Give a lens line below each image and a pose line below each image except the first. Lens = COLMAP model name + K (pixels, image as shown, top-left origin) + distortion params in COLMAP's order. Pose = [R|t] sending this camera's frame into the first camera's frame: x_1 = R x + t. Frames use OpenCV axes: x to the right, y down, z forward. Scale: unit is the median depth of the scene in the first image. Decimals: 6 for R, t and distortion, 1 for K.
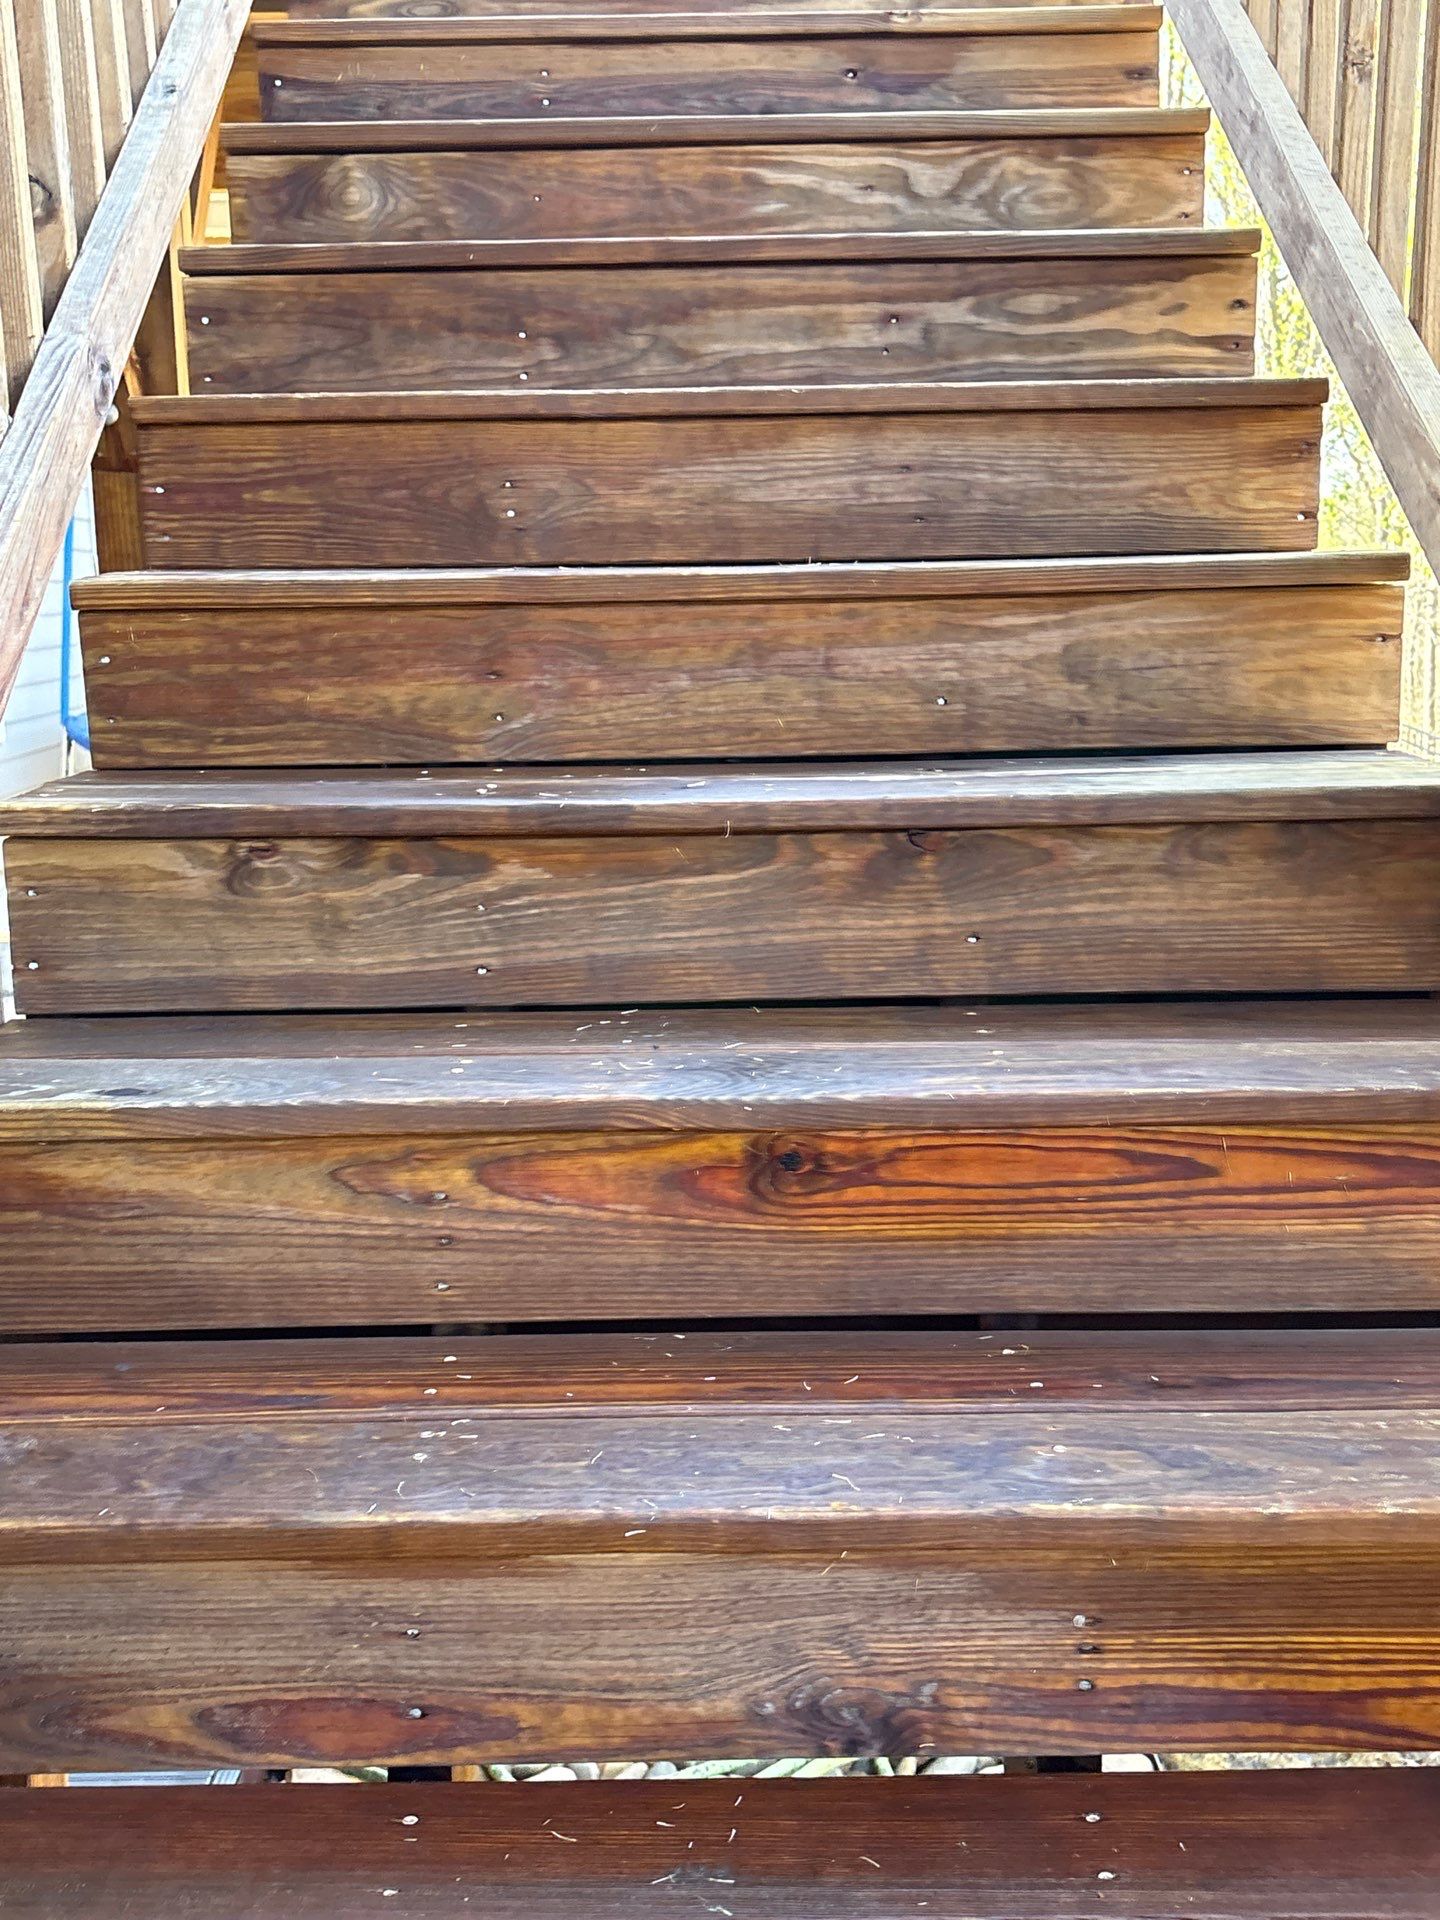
lens RADIAL K [[2094.3, 0, 730.1], [0, 2094.3, 999.2], [0, 0, 1]] dist [0.130713, -0.336992]
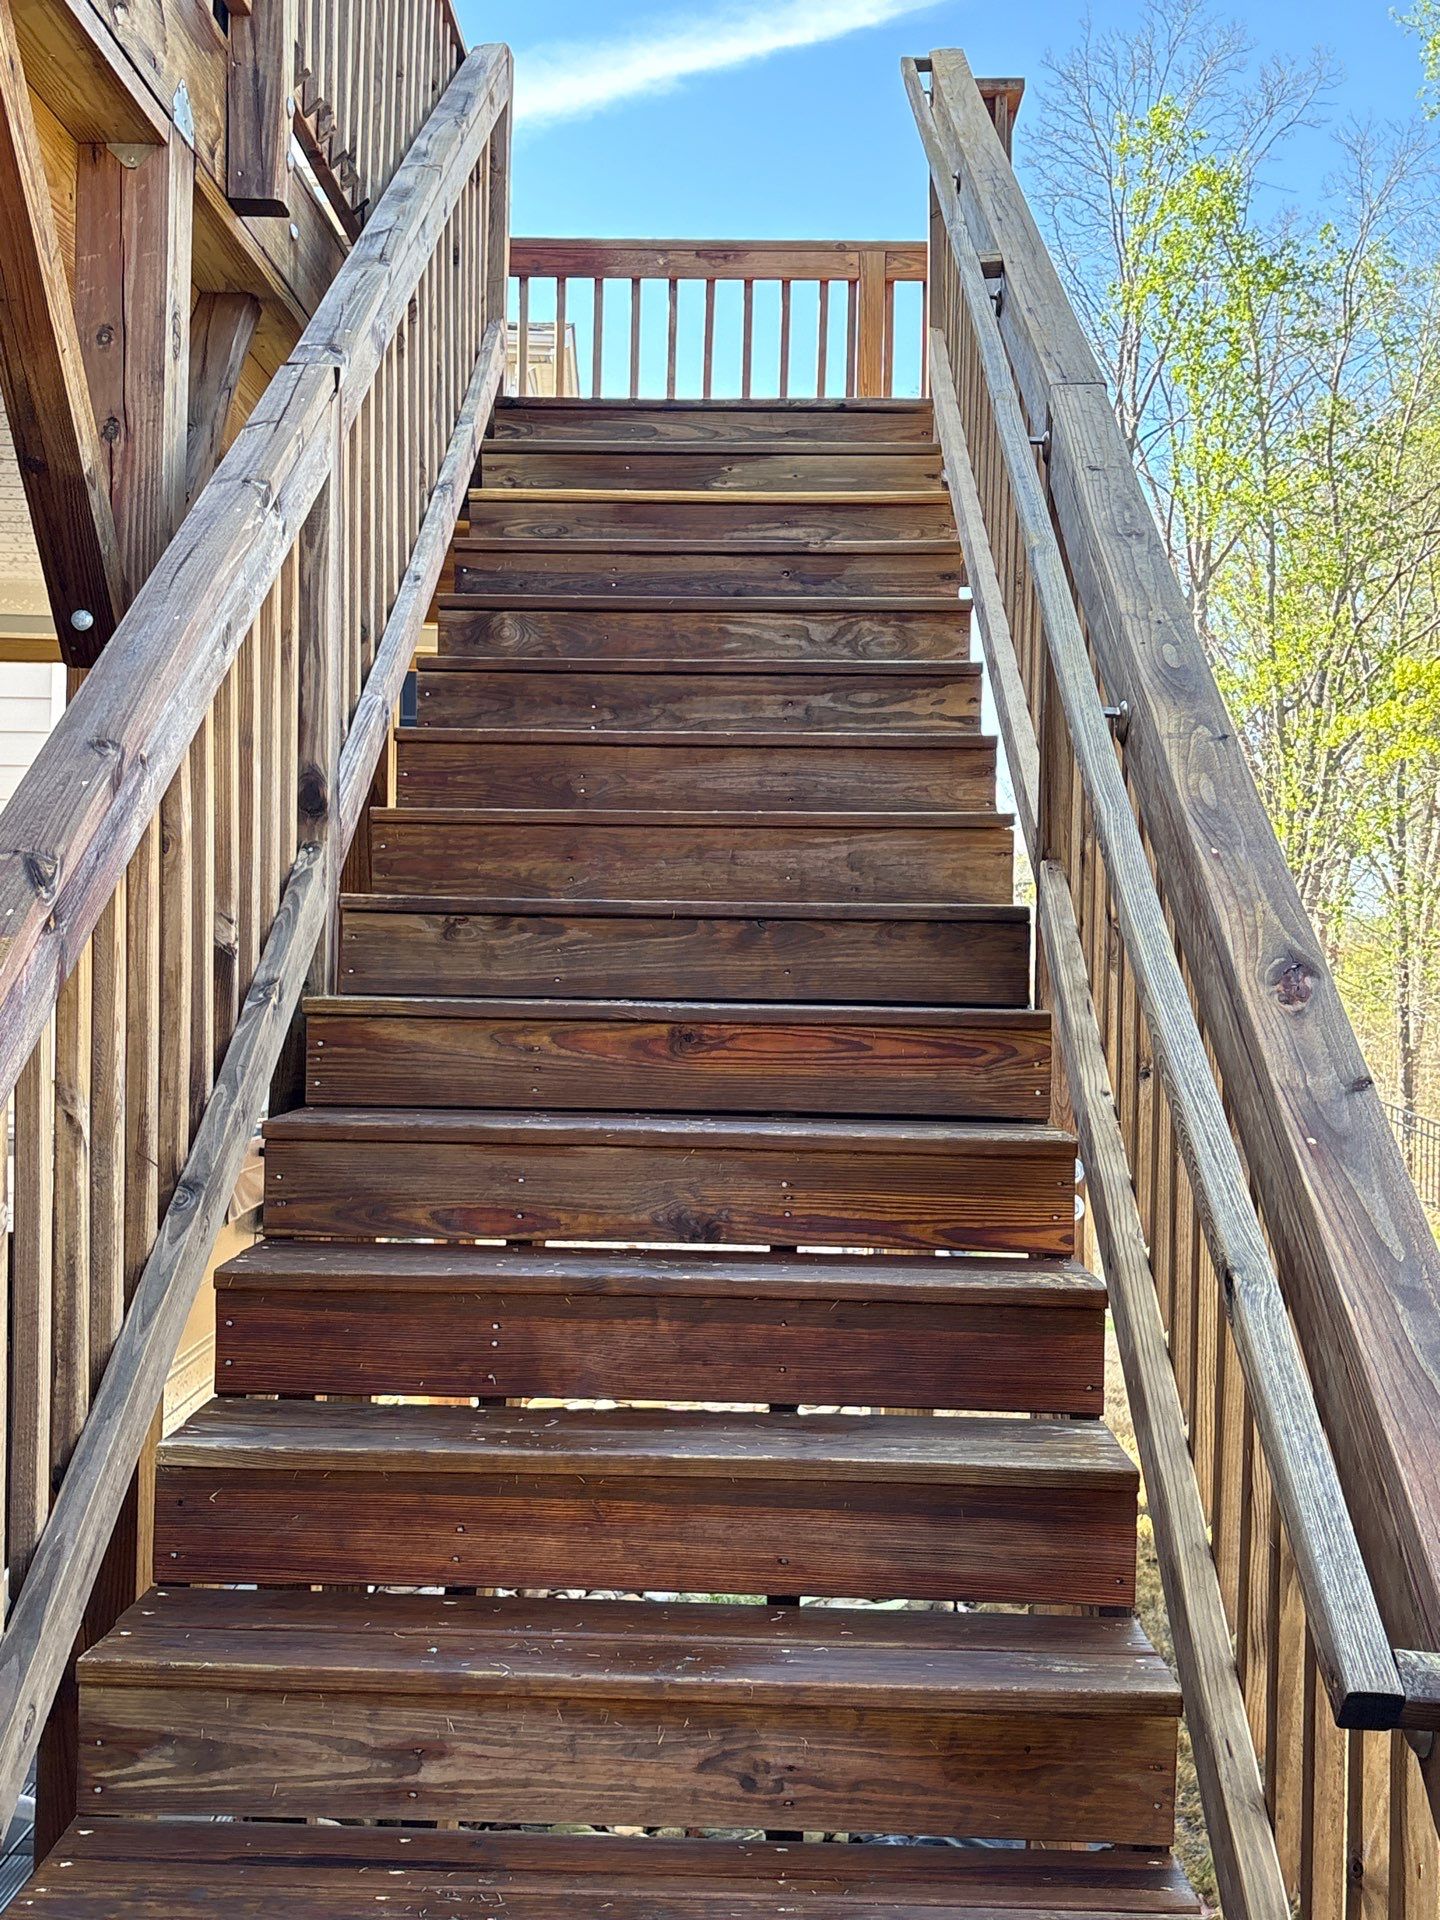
lens RADIAL K [[2166.8, 0, 720.0], [0, 2166.8, 960.0], [0, 0, 1]] dist [0.369988, -0.375810]
pose [[0.998806, 0.029833, -0.038698, 0.118357], [-0.037185, 0.977866, -0.205900, 0.372834], [0.031698, 0.207093, 0.977808, -1.045854]]
